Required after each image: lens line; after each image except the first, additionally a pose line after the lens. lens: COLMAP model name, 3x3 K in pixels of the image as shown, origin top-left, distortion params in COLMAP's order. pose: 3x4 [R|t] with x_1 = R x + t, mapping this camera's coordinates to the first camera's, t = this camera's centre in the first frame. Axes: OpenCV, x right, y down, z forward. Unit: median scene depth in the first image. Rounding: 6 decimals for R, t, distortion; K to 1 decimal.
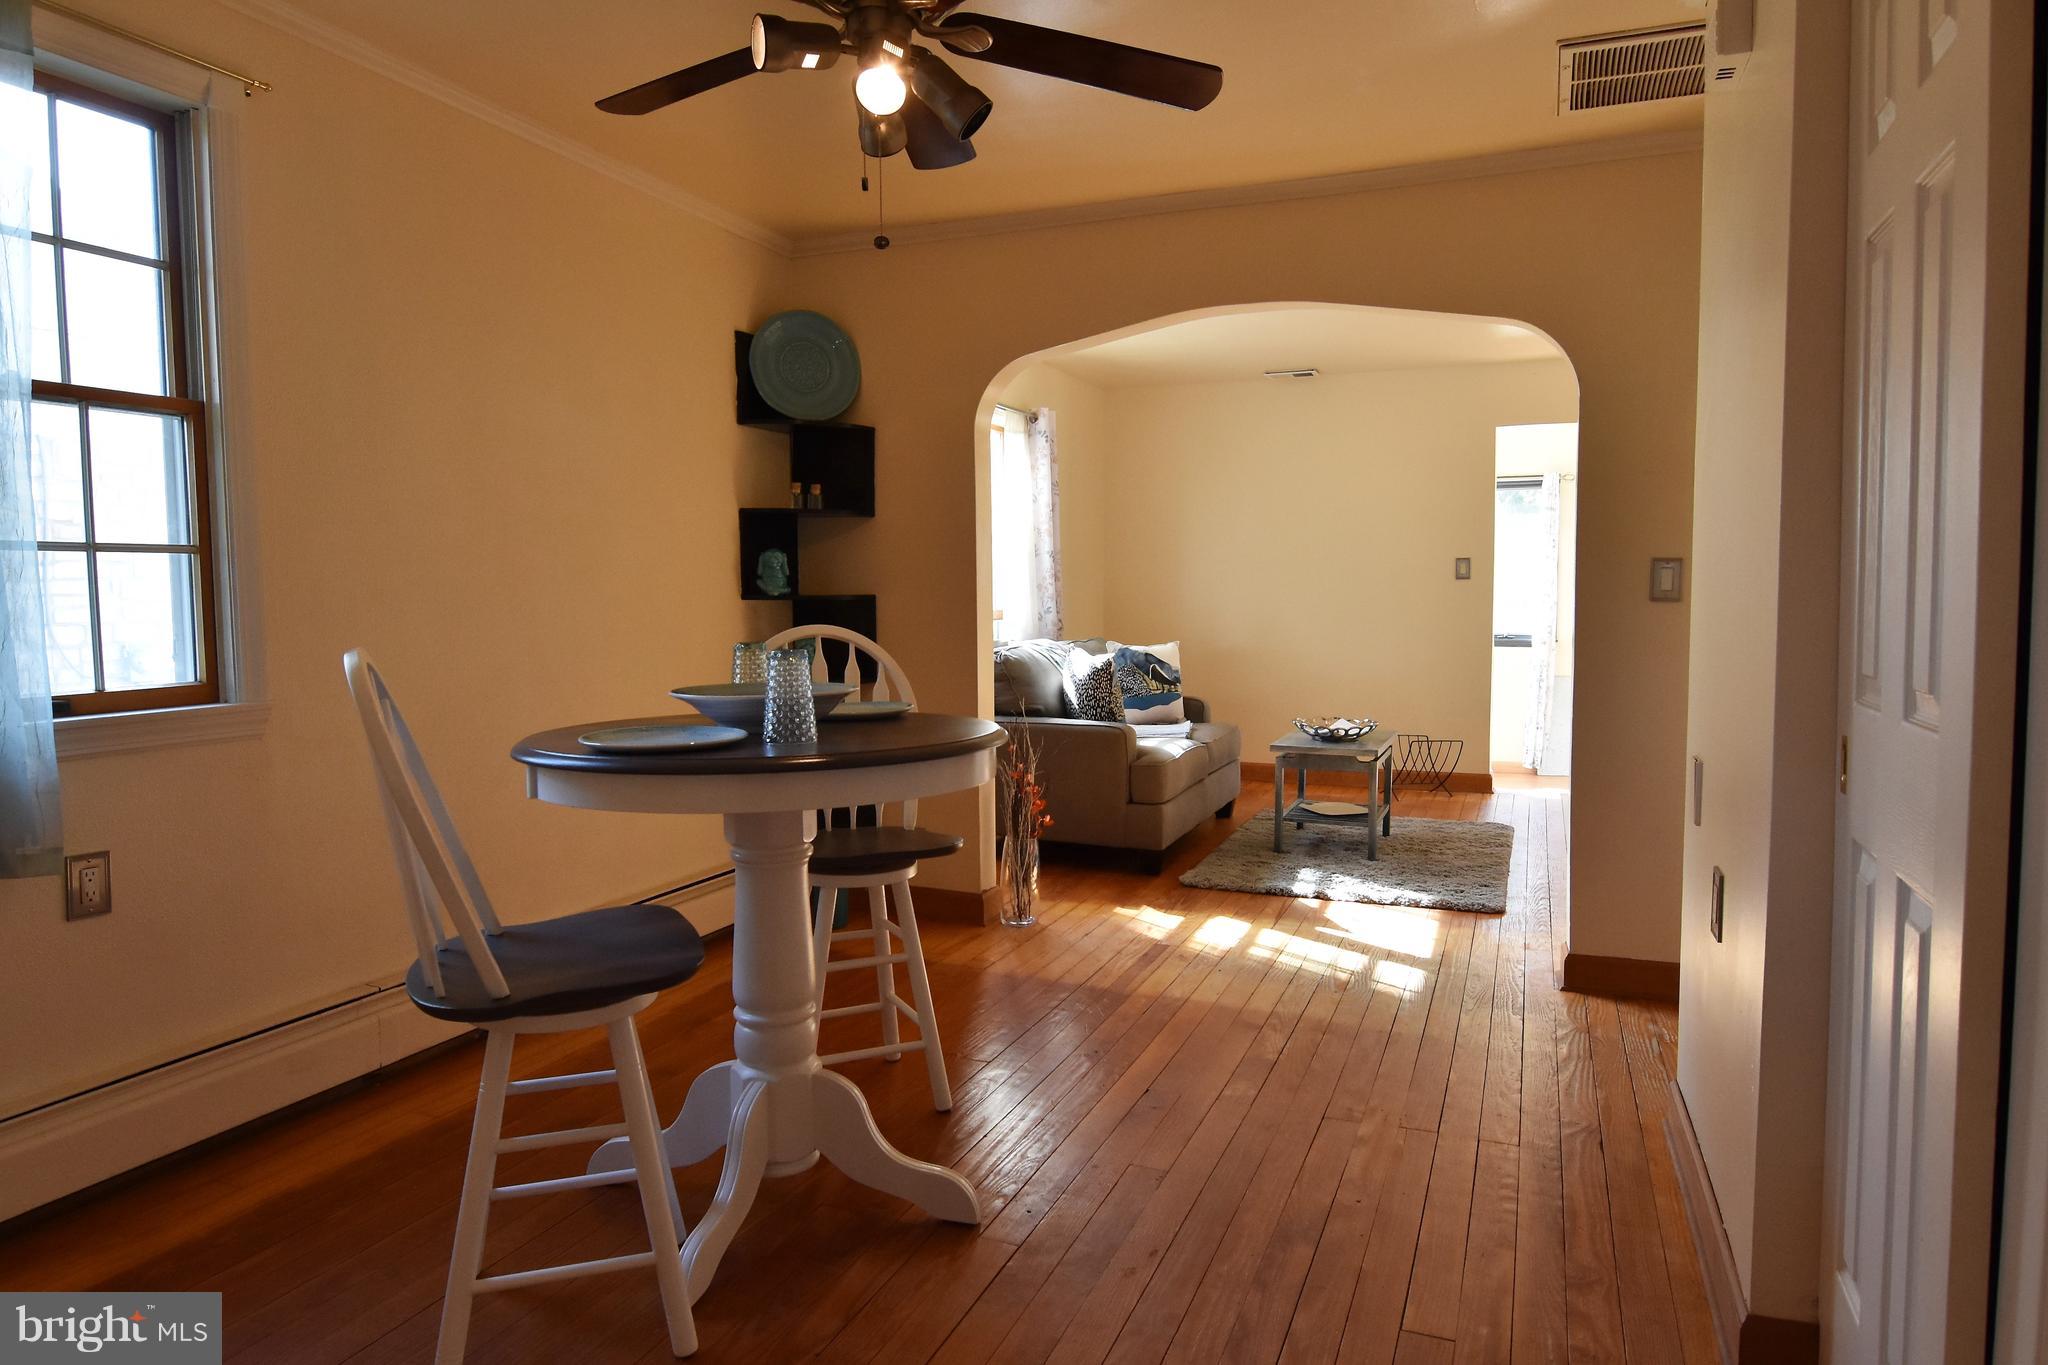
lens RADIAL K [[1261.6, 0, 1014.2], [0, 1261.6, 676.2], [0, 0, 1]] dist [0.001728, -0.018268]
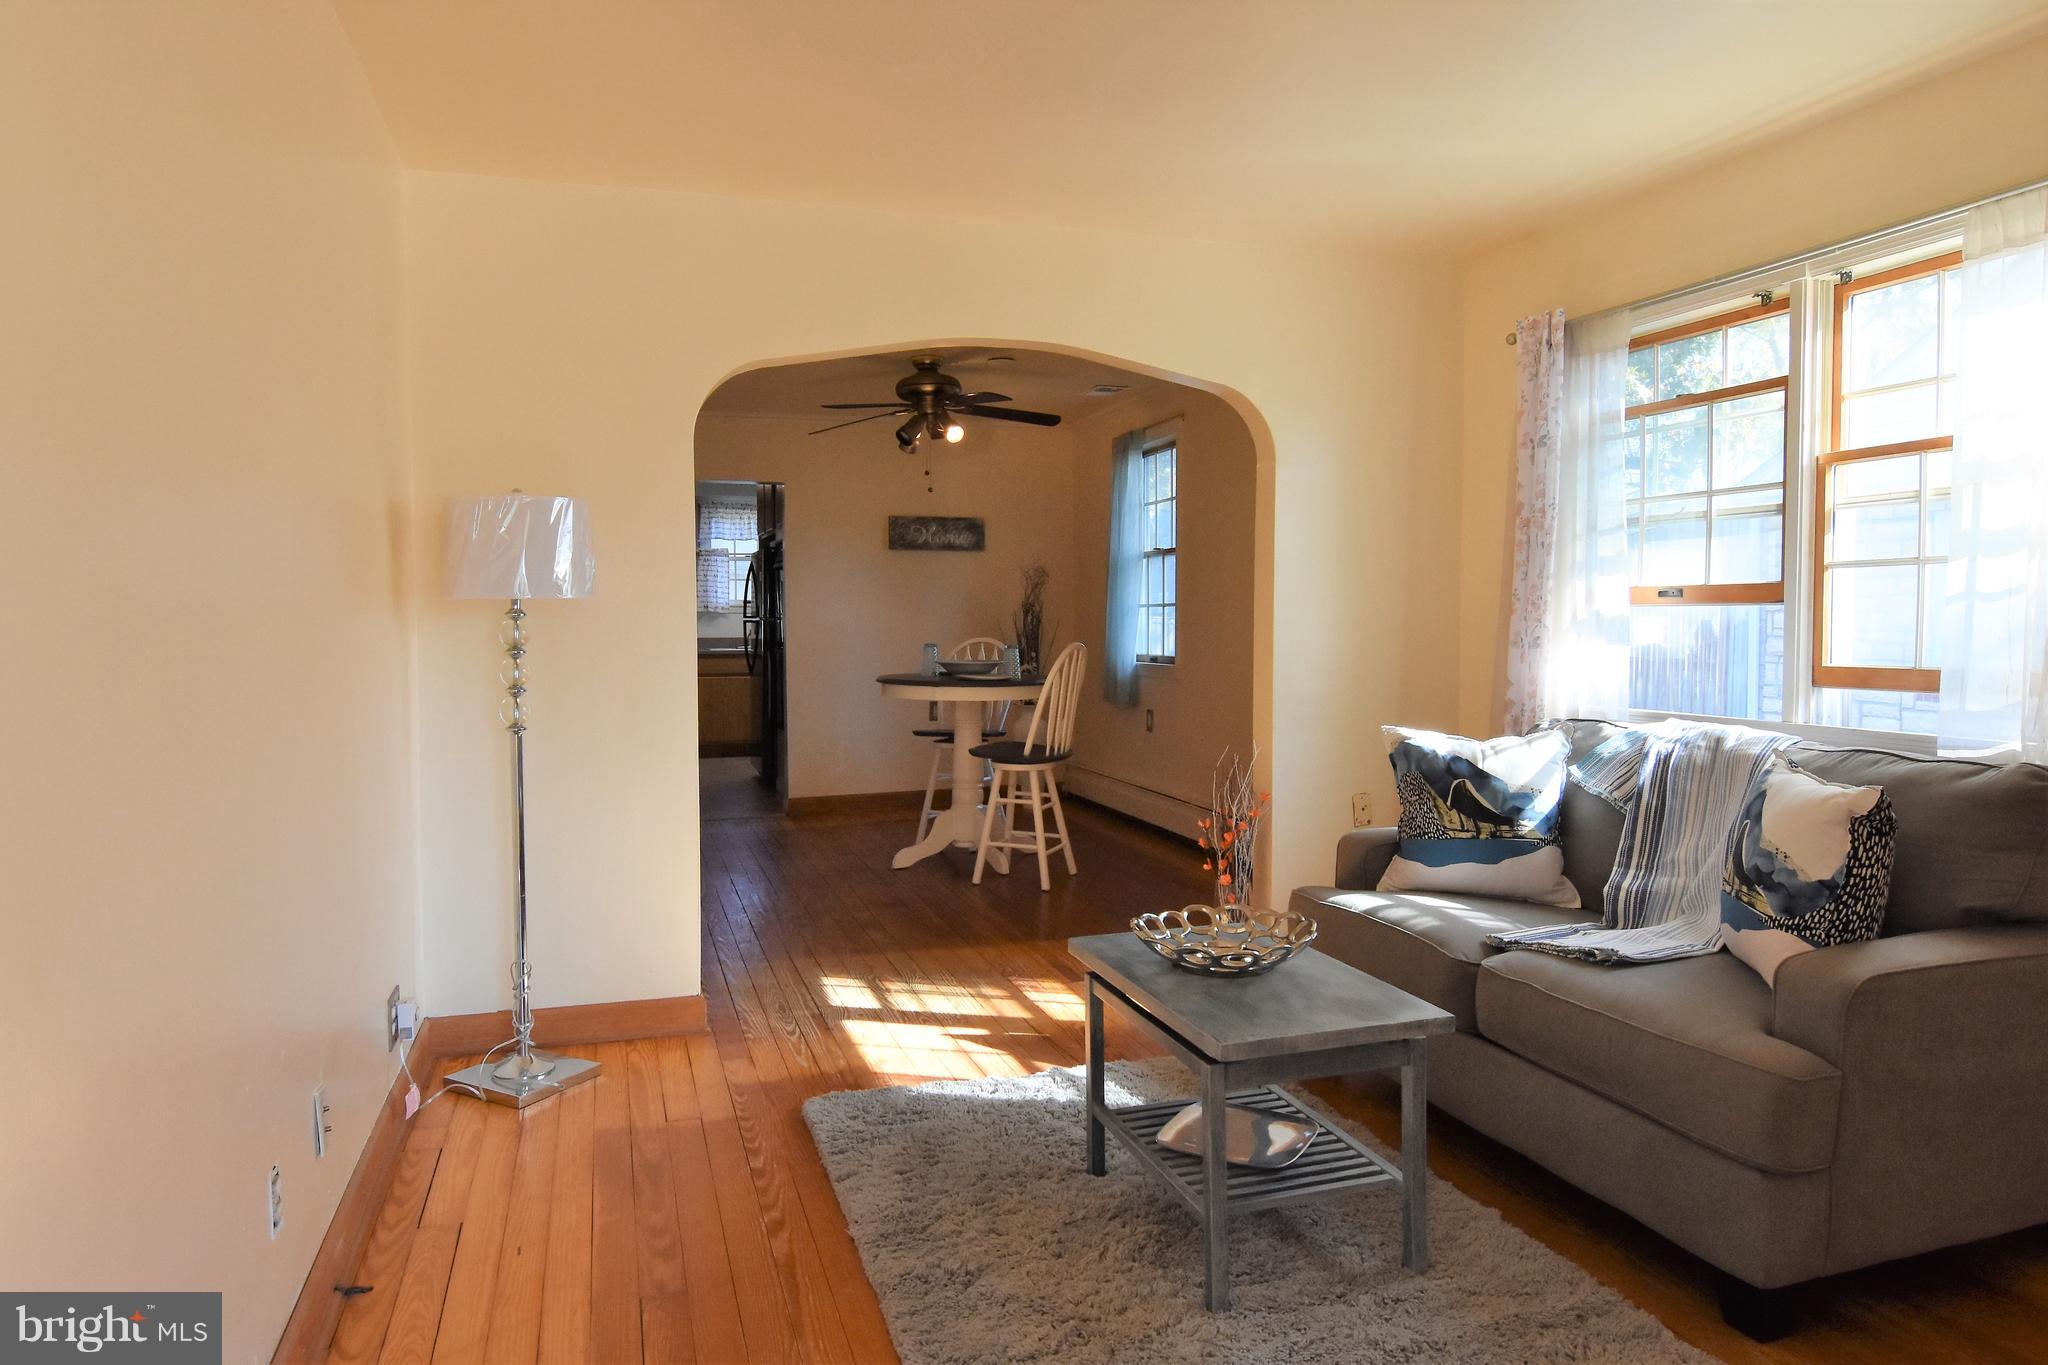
lens RADIAL K [[1261.6, 0, 1014.2], [0, 1261.6, 676.2], [0, 0, 1]] dist [0.001728, -0.018268]
pose [[-0.759080, 0.037380, -0.649924, 1.097871], [-0.038898, 0.993962, 0.102598, -0.175489], [0.649835, 0.103161, -0.753042, 2.331985]]
